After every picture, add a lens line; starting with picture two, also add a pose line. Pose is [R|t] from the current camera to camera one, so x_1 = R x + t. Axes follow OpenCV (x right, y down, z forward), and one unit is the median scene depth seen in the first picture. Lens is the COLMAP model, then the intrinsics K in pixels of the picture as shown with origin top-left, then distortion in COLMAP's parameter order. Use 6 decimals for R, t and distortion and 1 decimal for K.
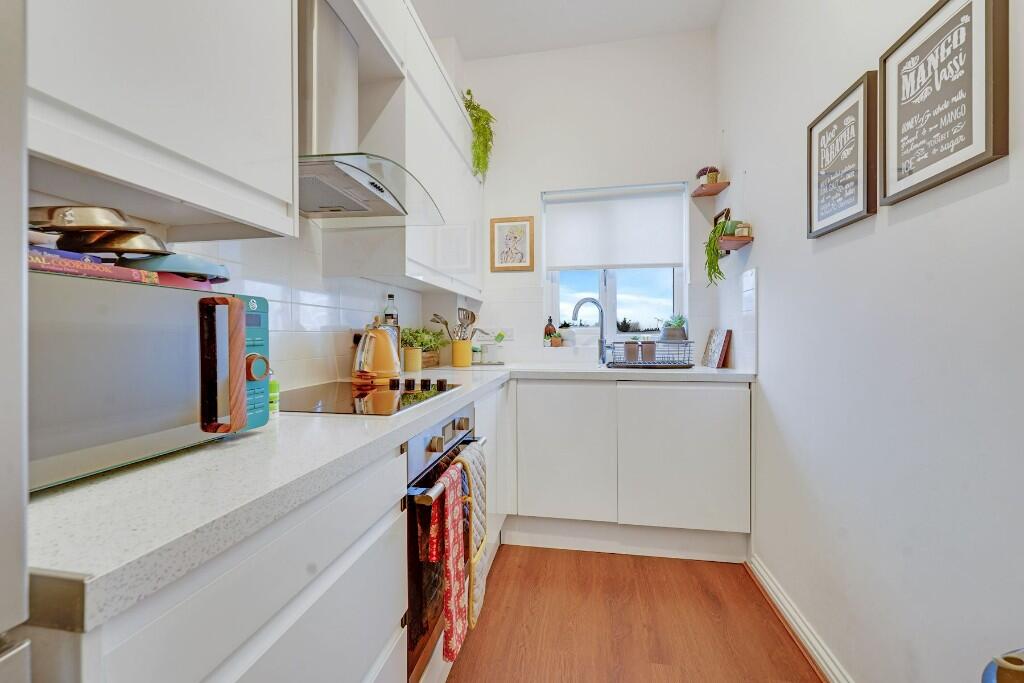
lens RADIAL K [[421.3, 0, 510.9], [0, 421.3, 335.9], [0, 0, 1]] dist [-0.001643, -0.000154]
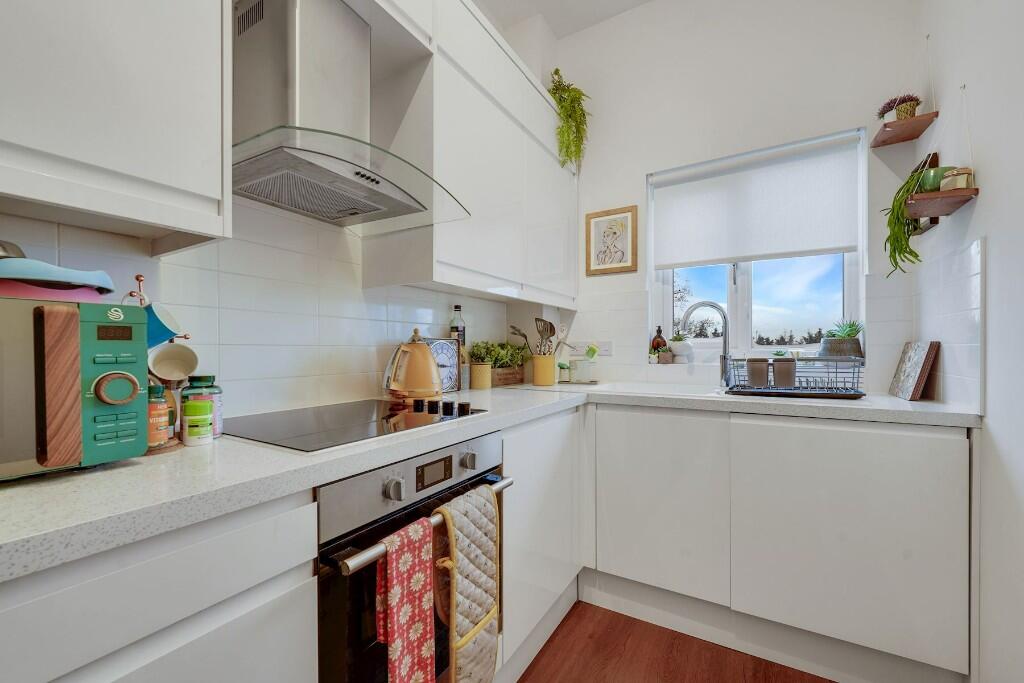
lens RADIAL K [[421.3, 0, 512.5], [0, 421.3, 349.3], [0, 0, 1]] dist [-0.001643, -0.000154]
pose [[0.931756, 0.000905, -0.363085, 0.156159], [-0.001046, 0.999999, -0.000190, -0.001710], [0.363085, 0.000557, 0.931756, 0.176496]]
